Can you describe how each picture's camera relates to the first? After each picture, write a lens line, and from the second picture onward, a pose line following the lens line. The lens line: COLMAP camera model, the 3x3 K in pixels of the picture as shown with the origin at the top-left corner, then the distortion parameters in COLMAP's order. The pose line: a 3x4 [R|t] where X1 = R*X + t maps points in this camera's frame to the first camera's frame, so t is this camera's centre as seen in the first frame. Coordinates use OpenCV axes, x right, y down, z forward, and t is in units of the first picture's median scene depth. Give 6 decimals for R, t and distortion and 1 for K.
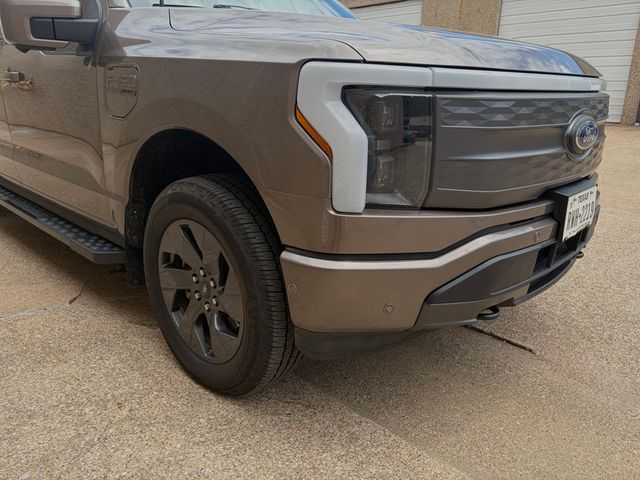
lens RADIAL K [[487.4, 0, 319.1], [0, 487.4, 244.1], [0, 0, 1]] dist [0.008515, -0.004797]
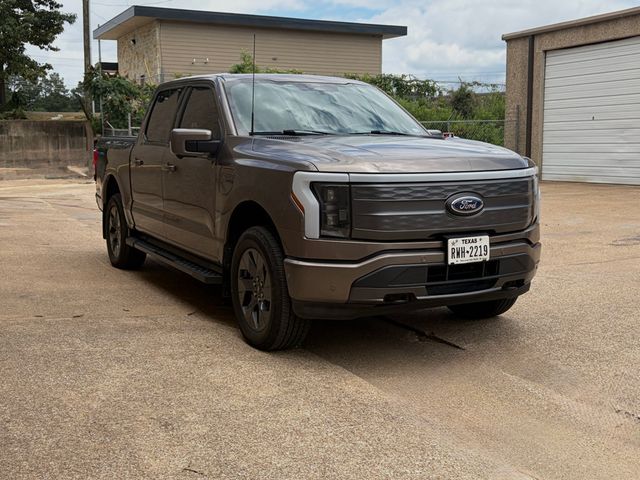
lens RADIAL K [[748.8, 0, 320.0], [0, 748.8, 240.0], [0, 0, 1]] dist [0.008828, -0.034630]
pose [[0.952020, 0.017678, -0.305526, 0.913896], [-0.073308, 0.982438, -0.171583, 0.417688], [0.297127, 0.185748, 0.936597, -1.716839]]
